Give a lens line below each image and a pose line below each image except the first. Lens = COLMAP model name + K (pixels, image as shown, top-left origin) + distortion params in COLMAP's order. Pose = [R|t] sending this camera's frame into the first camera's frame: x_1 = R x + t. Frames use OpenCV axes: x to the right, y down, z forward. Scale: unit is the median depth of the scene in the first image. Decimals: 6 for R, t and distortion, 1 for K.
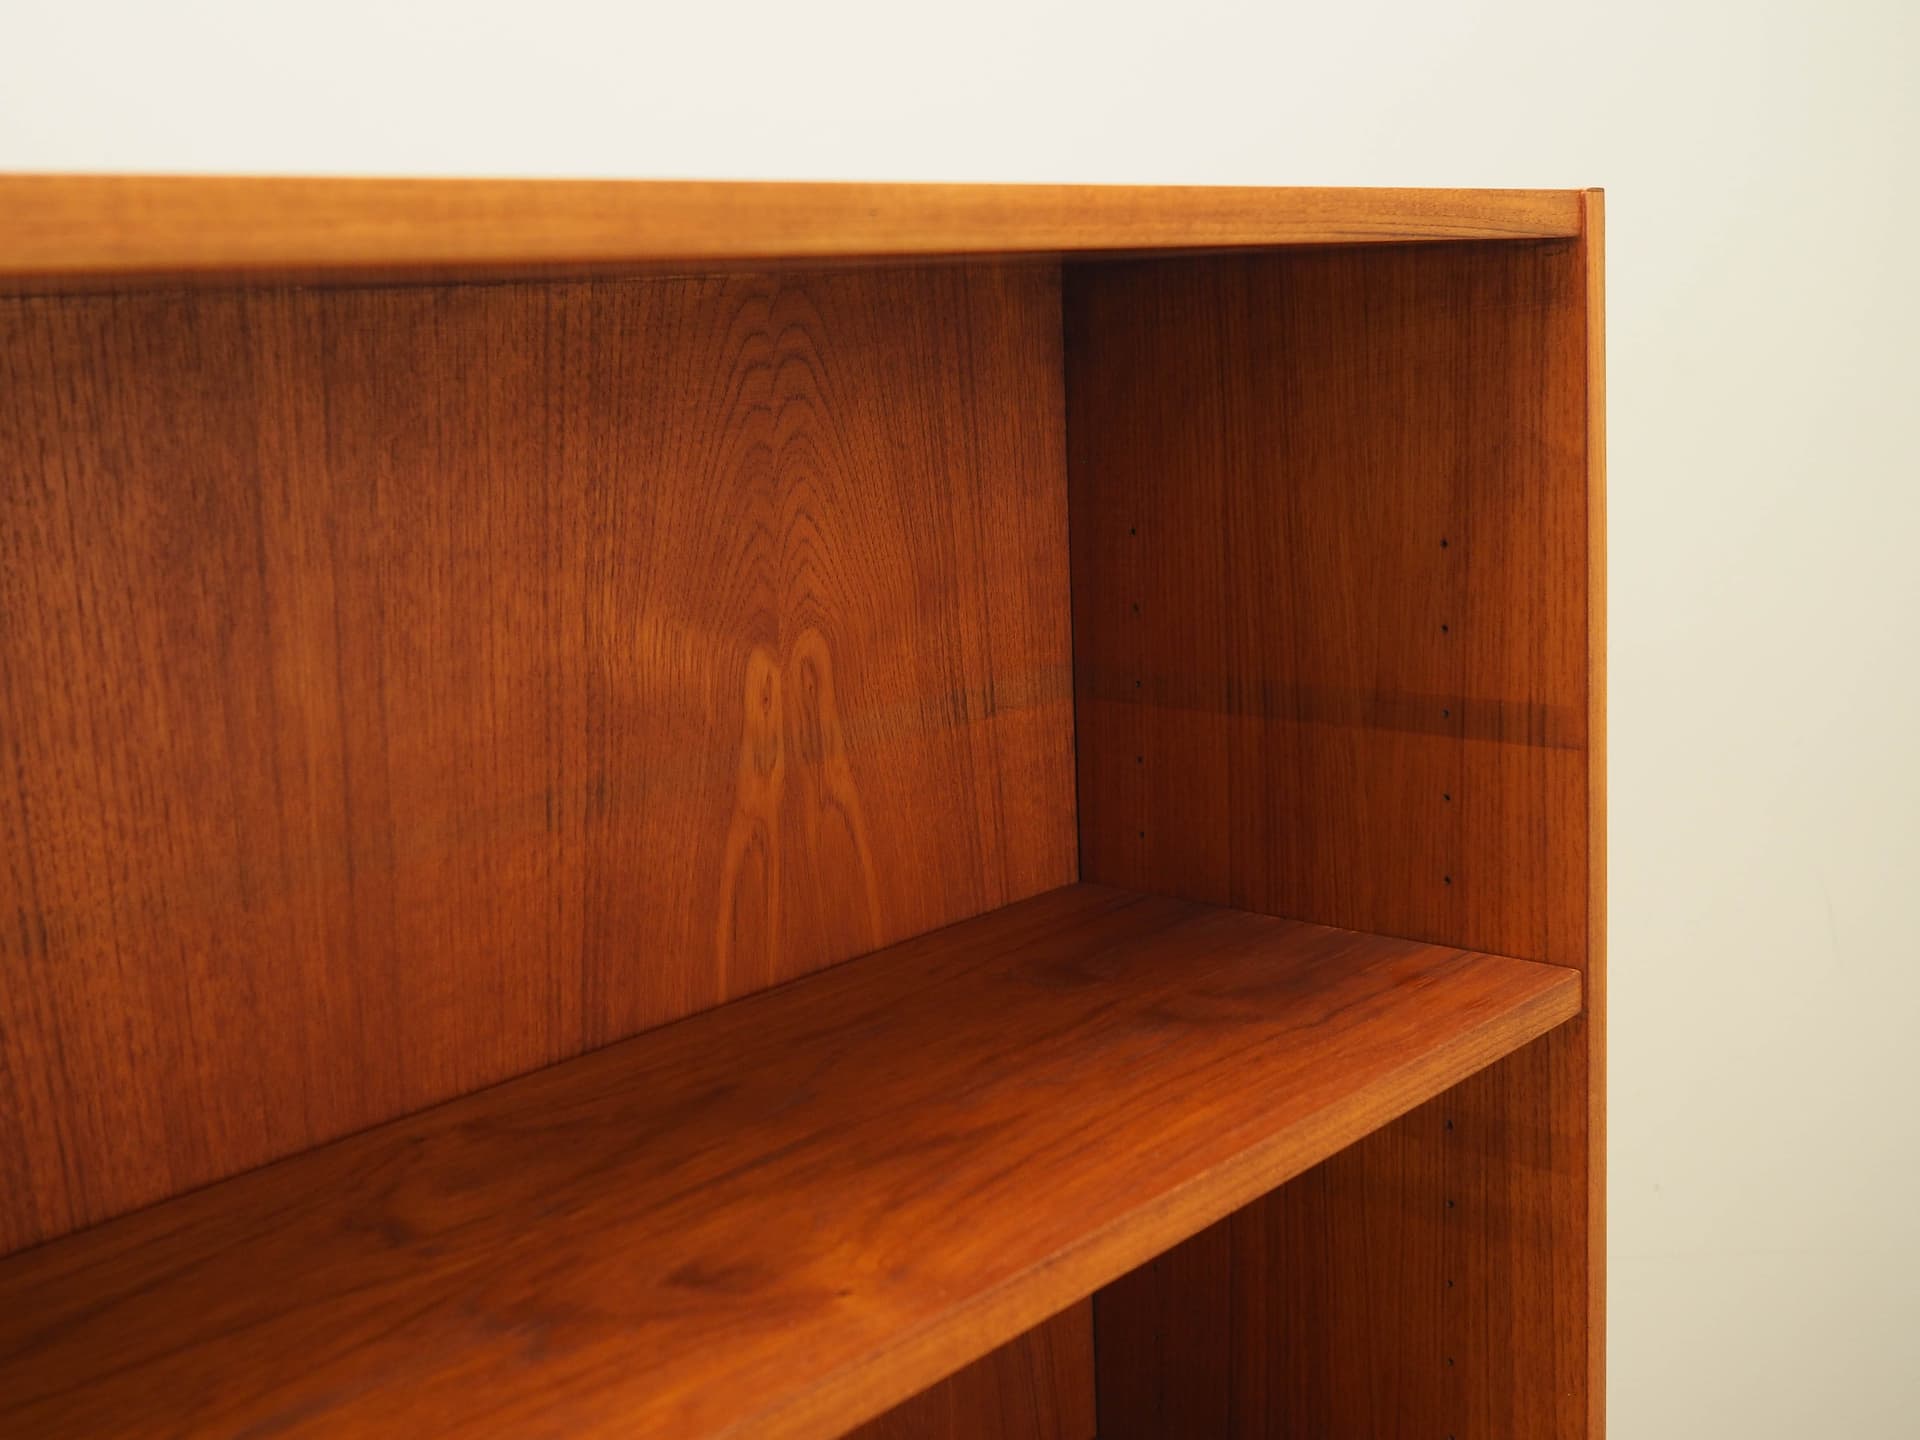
lens RADIAL K [[2239.2, 0, 862.9], [0, 2239.2, 575.6], [0, 0, 1]] dist [-0.037576, 0.016065]
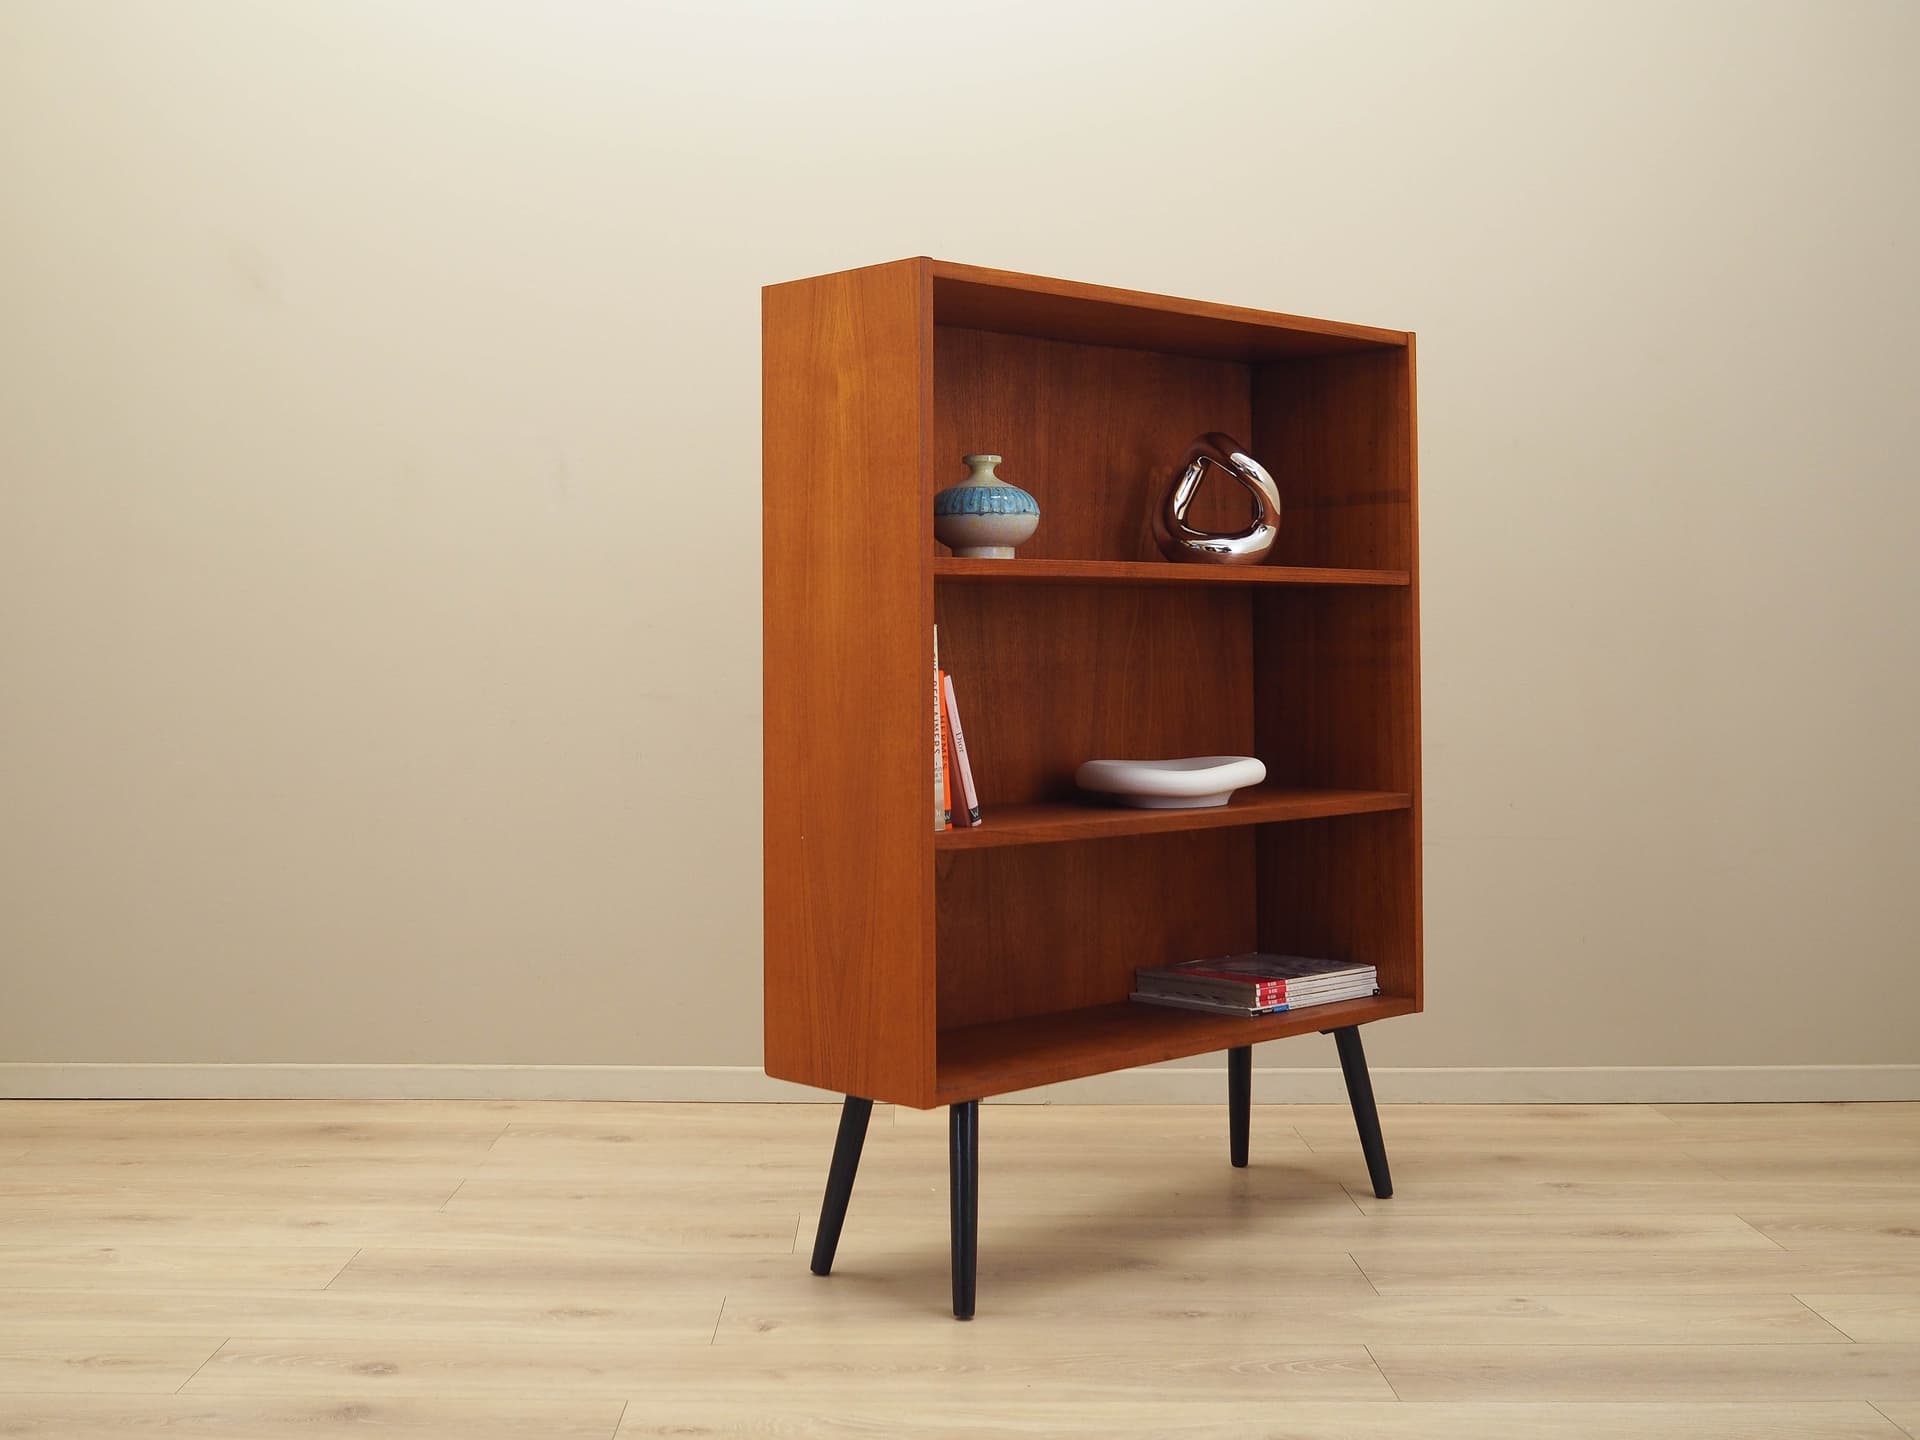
lens RADIAL K [[2226.4, 0, 857.9], [0, 2226.4, 597.8], [0, 0, 1]] dist [-0.034796, 0.020893]
pose [[0.994949, 0.034233, -0.094360, -0.191233], [-0.046869, 0.989717, -0.135143, 0.798388], [0.088764, 0.138883, 0.986323, -2.586215]]
